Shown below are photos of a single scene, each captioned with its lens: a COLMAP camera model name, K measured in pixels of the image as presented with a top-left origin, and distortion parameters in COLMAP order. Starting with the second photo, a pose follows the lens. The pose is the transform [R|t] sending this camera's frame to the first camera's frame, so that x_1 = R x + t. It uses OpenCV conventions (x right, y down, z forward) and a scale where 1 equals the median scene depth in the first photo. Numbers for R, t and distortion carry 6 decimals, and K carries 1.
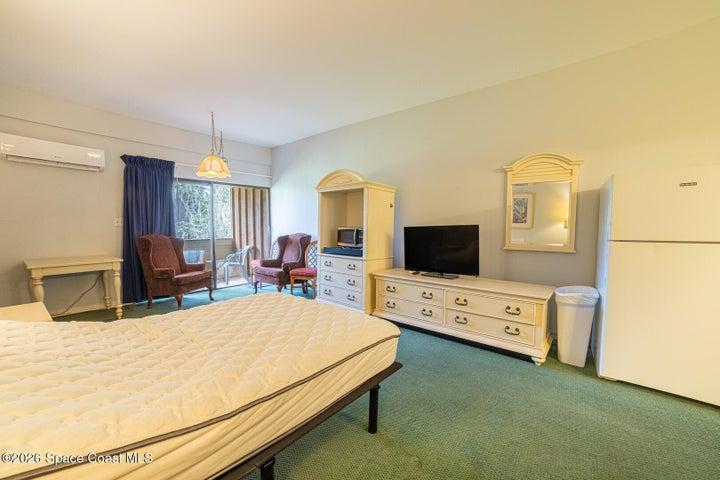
lens RADIAL K [[288.2, 0, 358.6], [0, 288.2, 242.5], [0, 0, 1]] dist [-0.023538, 0.000002]
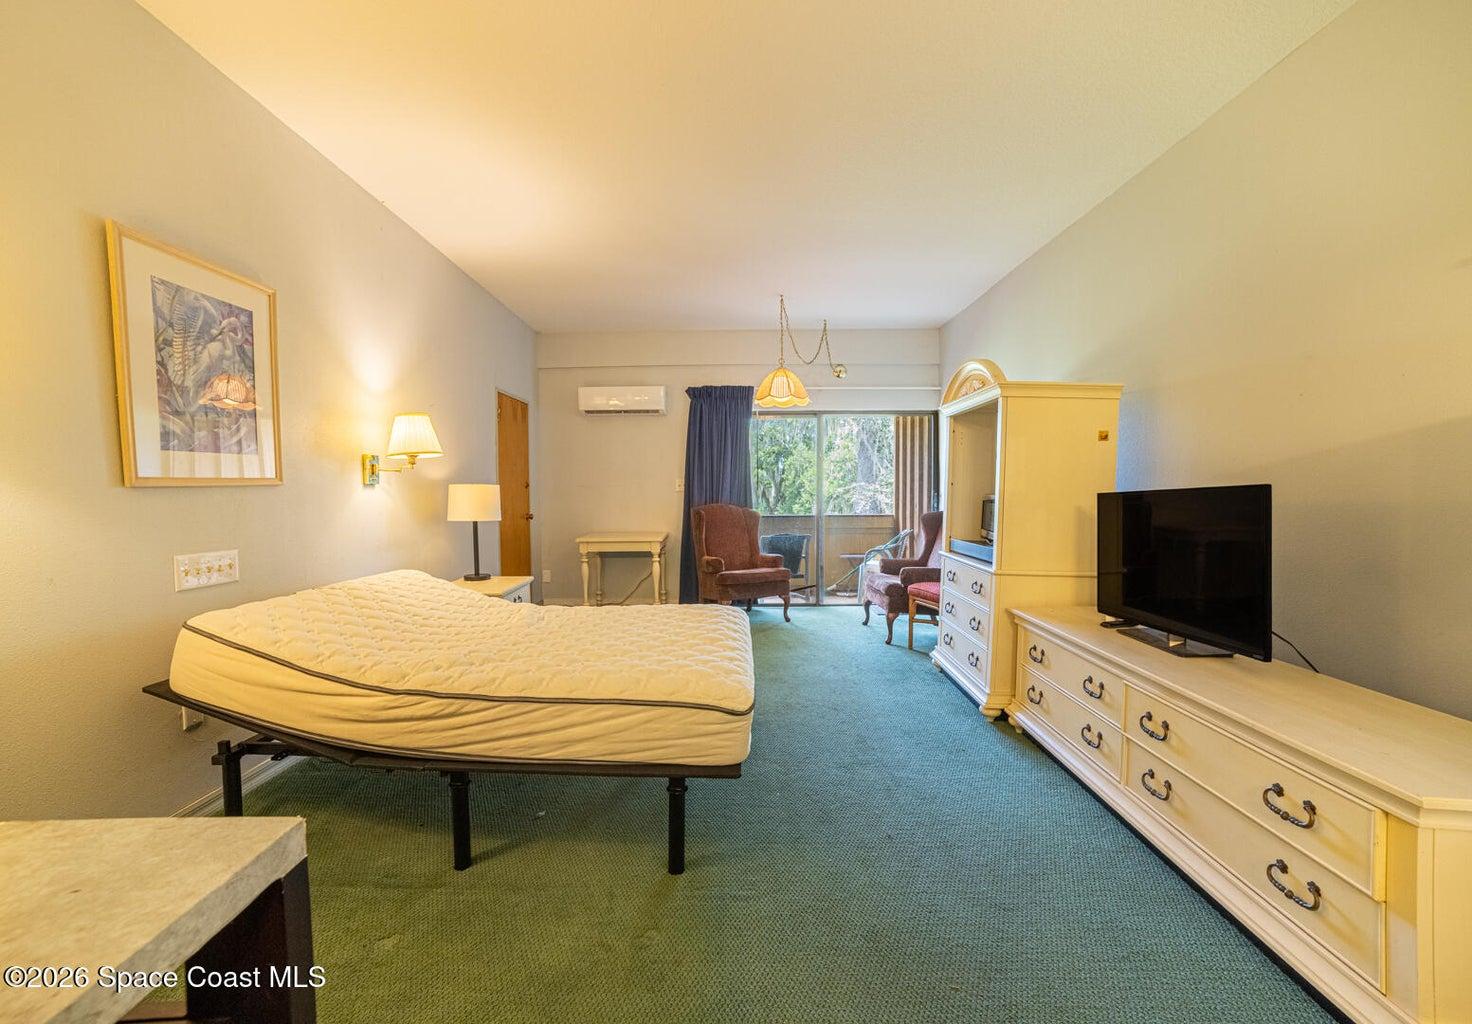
lens RADIAL K [[630.5, 0, 723.8], [0, 630.5, 511.6], [0, 0, 1]] dist [-0.019336, 0.000161]
pose [[0.614859, 0.023104, -0.788299, 0.447436], [-0.043338, 0.999050, -0.004523, -0.004956], [0.787446, 0.036944, 0.615276, 0.141133]]
